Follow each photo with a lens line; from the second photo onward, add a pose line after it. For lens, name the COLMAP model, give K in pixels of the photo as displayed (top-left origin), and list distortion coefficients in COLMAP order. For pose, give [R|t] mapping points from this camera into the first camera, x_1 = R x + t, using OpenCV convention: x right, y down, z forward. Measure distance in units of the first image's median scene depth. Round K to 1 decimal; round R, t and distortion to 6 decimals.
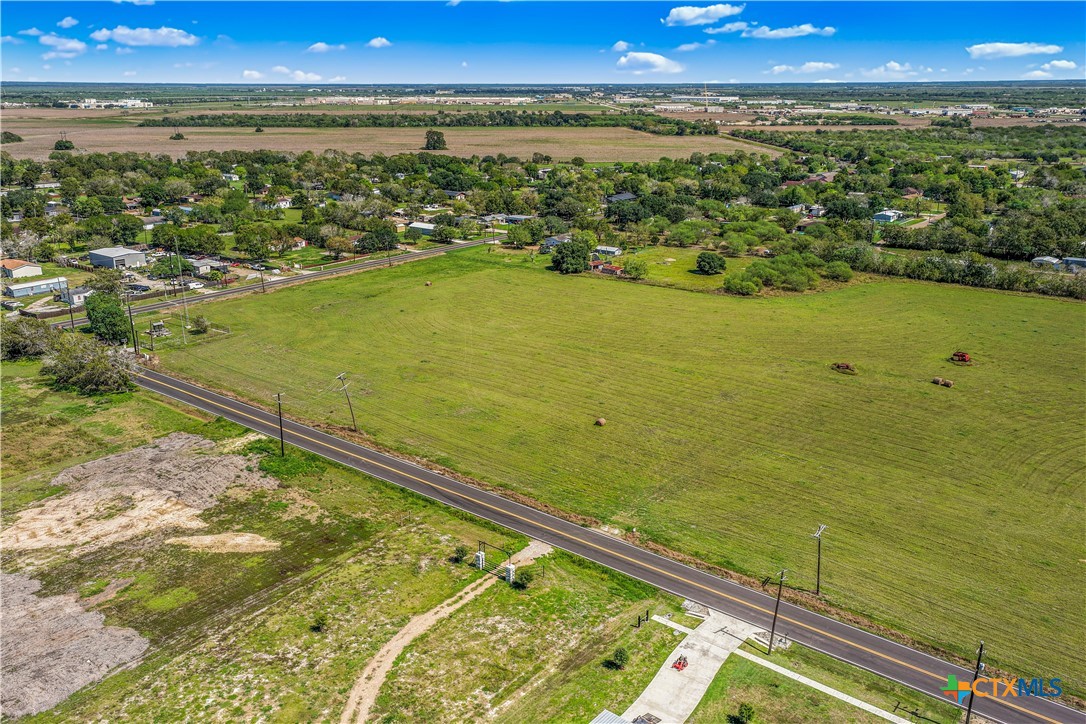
lens RADIAL K [[898.7, 0, 543.0], [0, 898.7, 362.0], [0, 0, 1]] dist [0.038814, 0.013182]
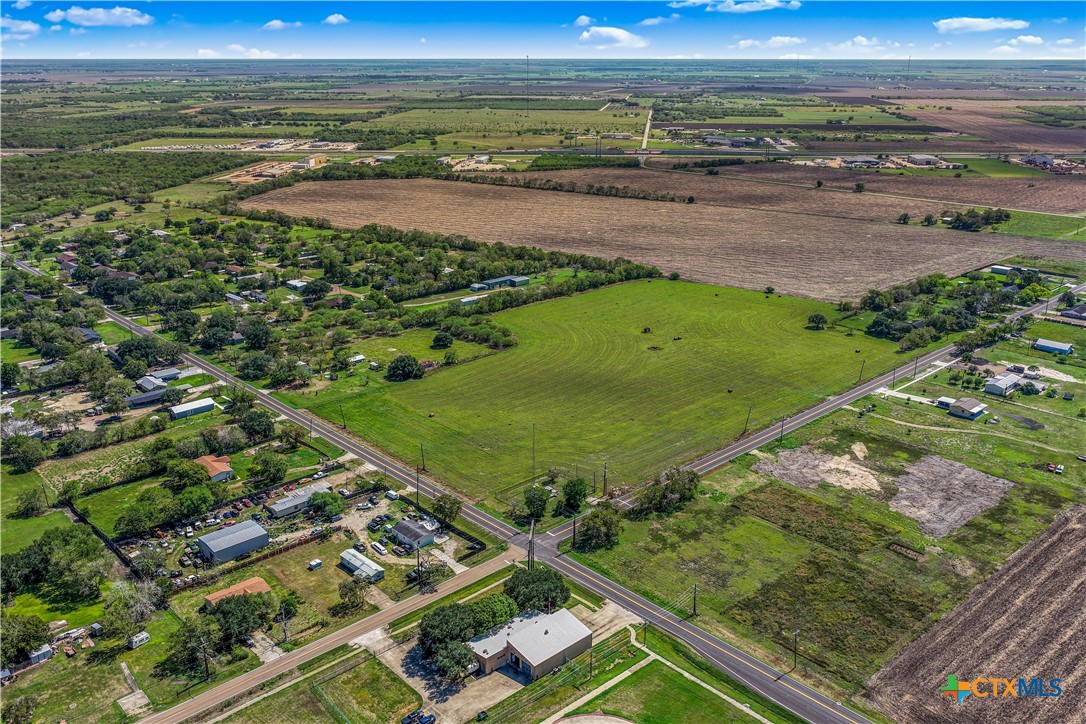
lens RADIAL K [[908.7, 0, 543.0], [0, 908.7, 362.0], [0, 0, 1]] dist [-0.000218, 0.008543]
pose [[0.149019, -0.316853, 0.936695, -2.382743], [0.293805, 0.918680, 0.264018, -0.832328], [-0.944178, 0.235862, 0.229994, 0.988733]]
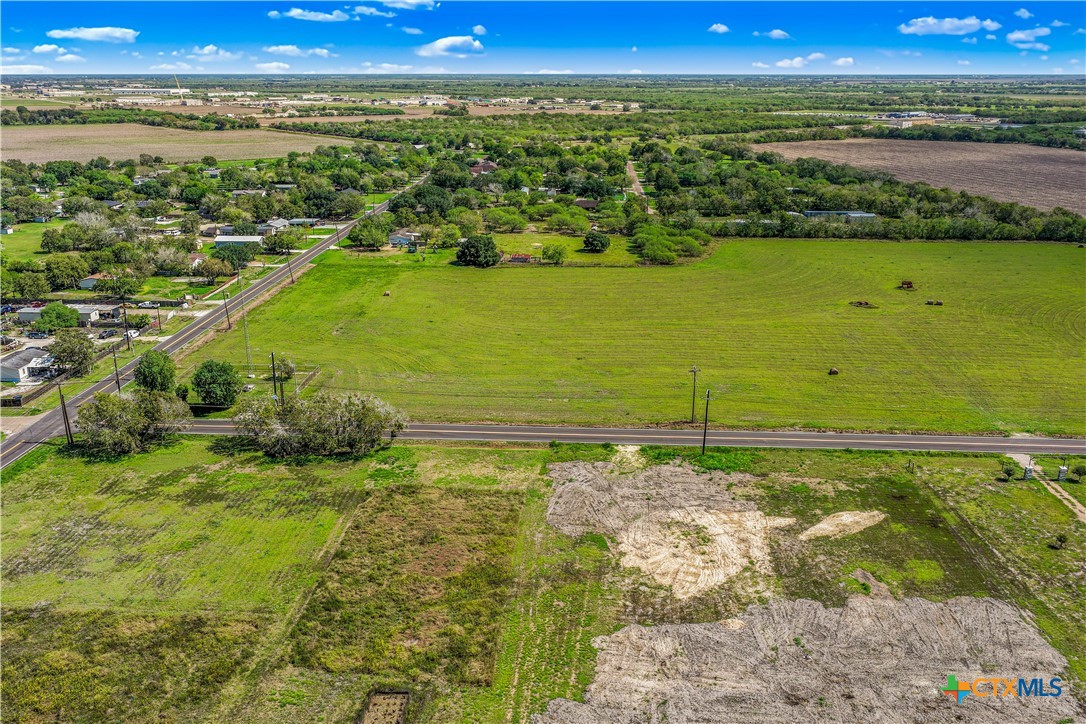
lens RADIAL K [[899.7, 0, 542.7], [0, 899.7, 399.4], [0, 0, 1]] dist [-0.004180, 0.008656]
pose [[0.818019, -0.196353, 0.540639, -0.951865], [0.170409, 0.980463, 0.098251, -0.081430], [-0.549368, 0.011758, 0.835498, 0.270836]]
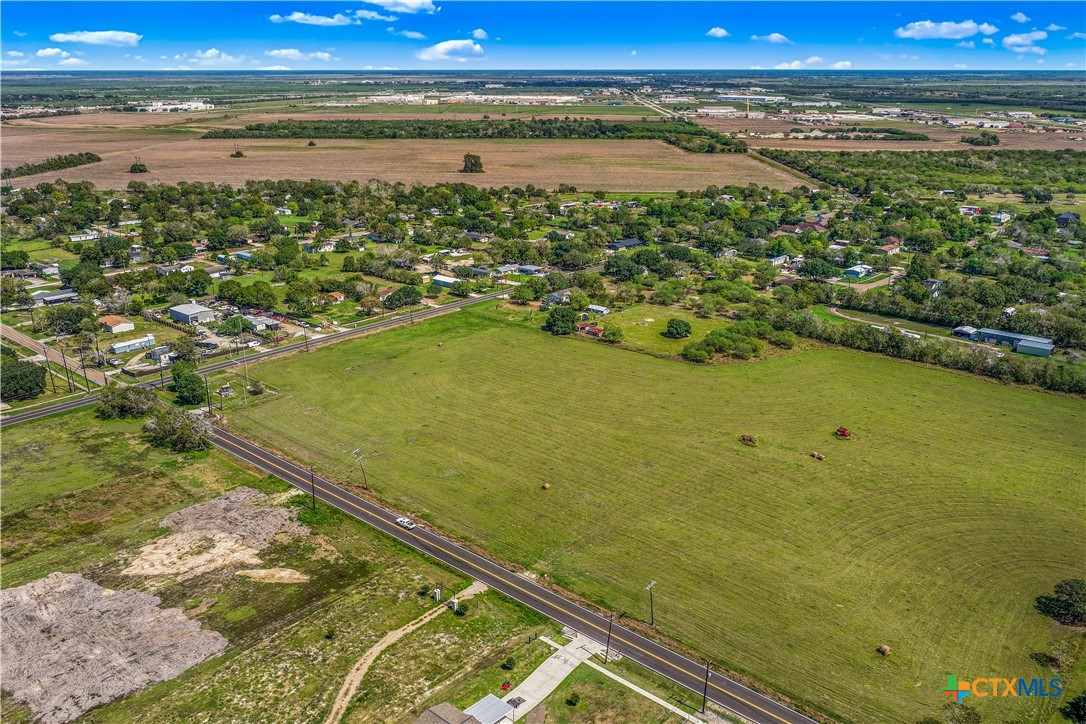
lens RADIAL K [[908.7, 0, 543.0], [0, 908.7, 362.0], [0, 0, 1]] dist [-0.000218, 0.008543]
pose [[0.998401, 0.019444, -0.053075, 0.141450], [-0.018733, 0.999728, 0.013859, -0.153524], [0.053331, -0.012842, 0.998494, -0.402878]]
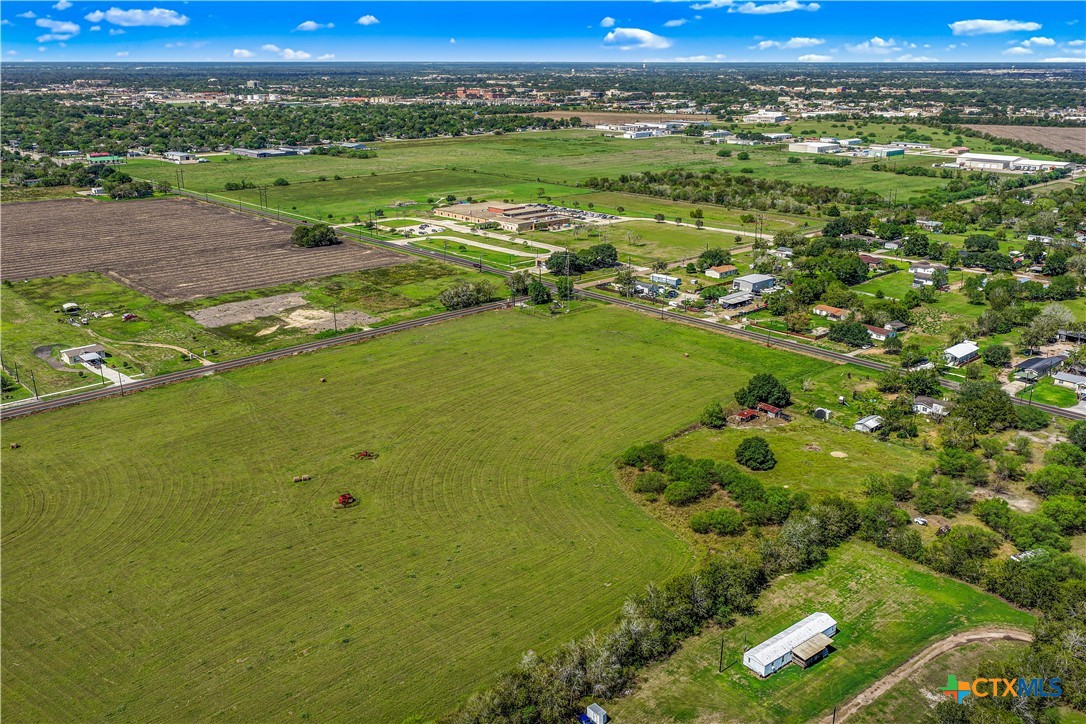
lens RADIAL K [[927.5, 0, 543.0], [0, 927.5, 362.0], [0, 0, 1]] dist [-0.002425, -0.008375]
pose [[-0.153282, 0.309897, -0.938333, 1.885231], [-0.295268, 0.891812, 0.342766, -0.798571], [0.943038, 0.329600, -0.045196, 1.630106]]
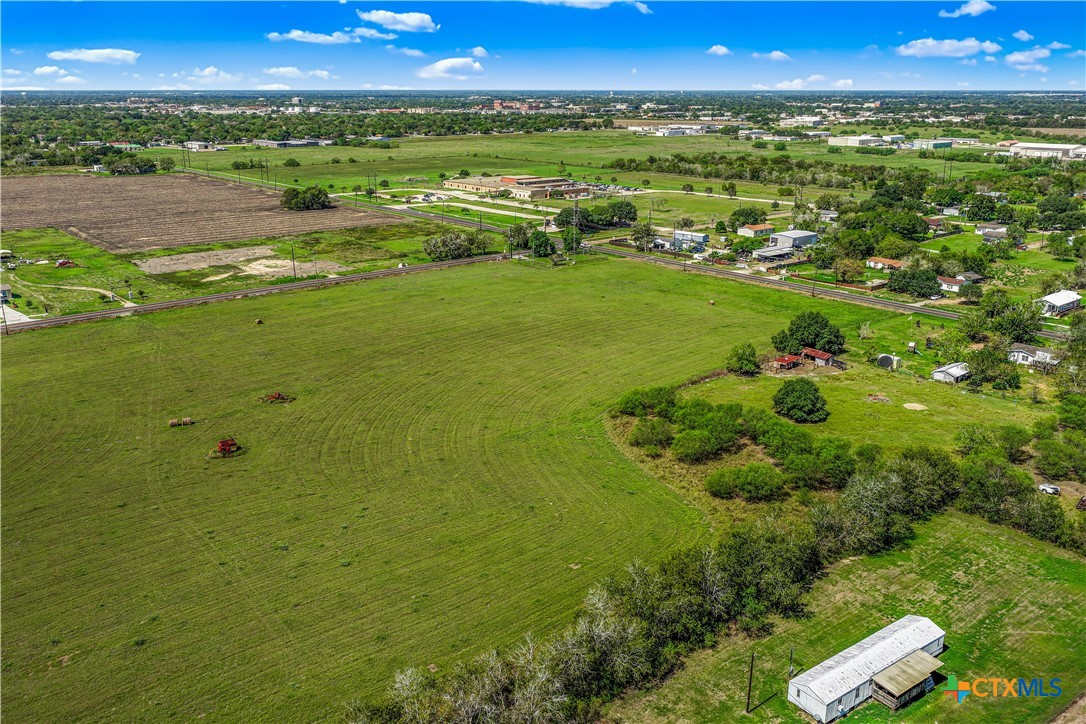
lens RADIAL K [[900.0, 0, 543.0], [0, 900.0, 362.0], [0, 0, 1]] dist [-0.003690, 0.015965]
pose [[-0.196406, 0.288387, -0.937154, 1.485439], [-0.292424, 0.895048, 0.336715, -0.546313], [0.935902, 0.340179, -0.091461, 1.739524]]
